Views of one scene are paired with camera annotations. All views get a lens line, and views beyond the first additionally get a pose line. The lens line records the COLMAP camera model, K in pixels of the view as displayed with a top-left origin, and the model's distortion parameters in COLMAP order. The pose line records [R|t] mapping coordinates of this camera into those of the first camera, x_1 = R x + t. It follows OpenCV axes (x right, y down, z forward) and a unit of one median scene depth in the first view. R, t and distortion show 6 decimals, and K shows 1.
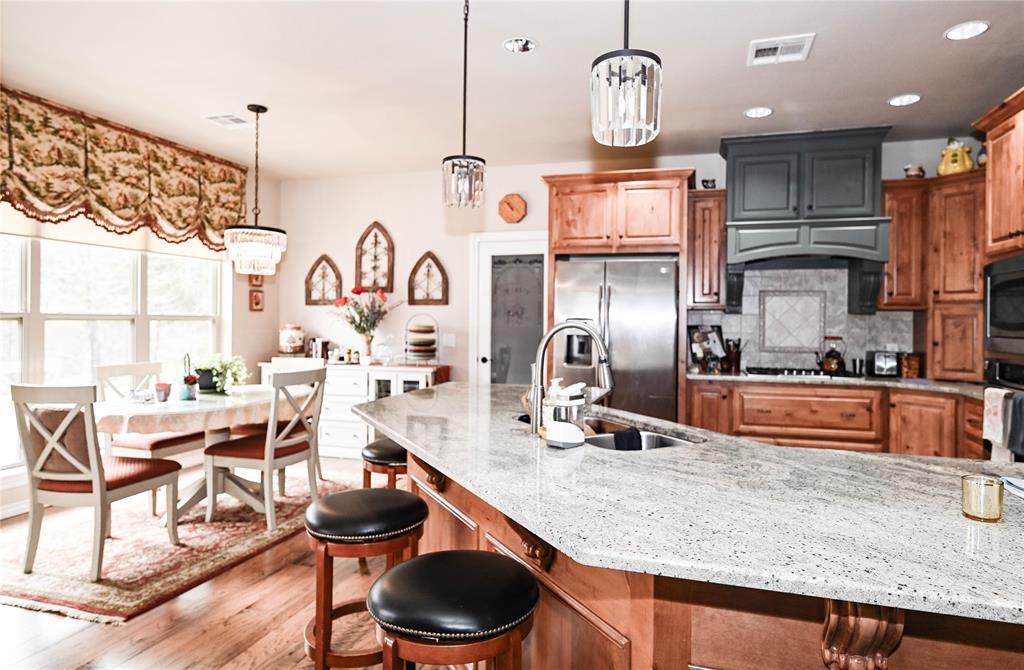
lens RADIAL K [[585.7, 0, 513.1], [0, 585.7, 317.3], [0, 0, 1]] dist [0.000067, 0.000307]
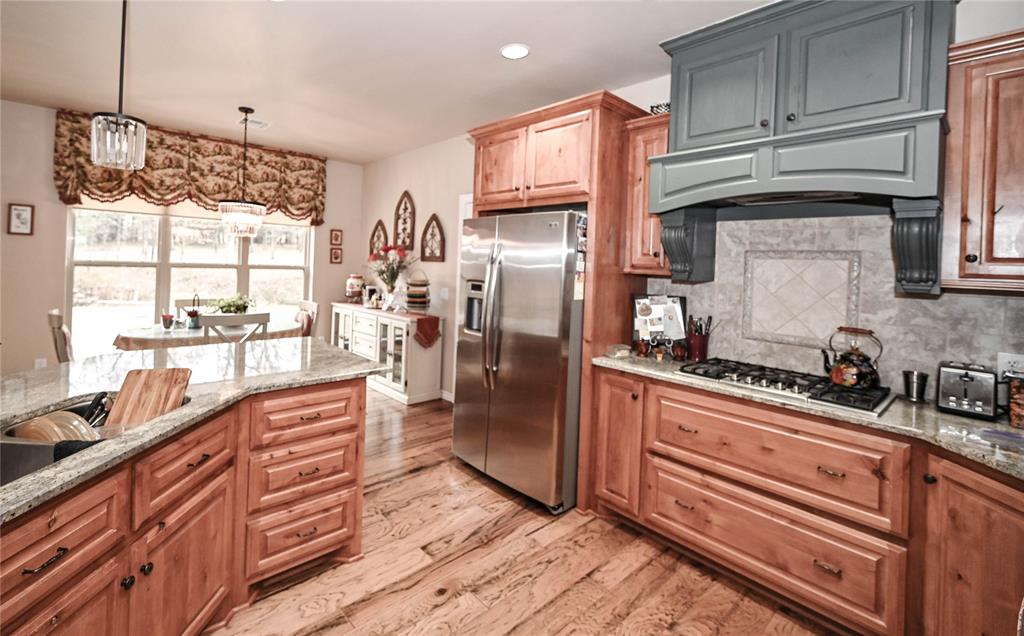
lens RADIAL K [[438.9, 0, 451.0], [0, 438.9, 262.8], [0, 0, 1]] dist [0.001023, -0.000247]
pose [[0.836533, 0.019517, -0.547568, 0.433040], [-0.023763, 0.999717, -0.000671, -0.023194], [0.547401, 0.013574, 0.836761, 0.387447]]
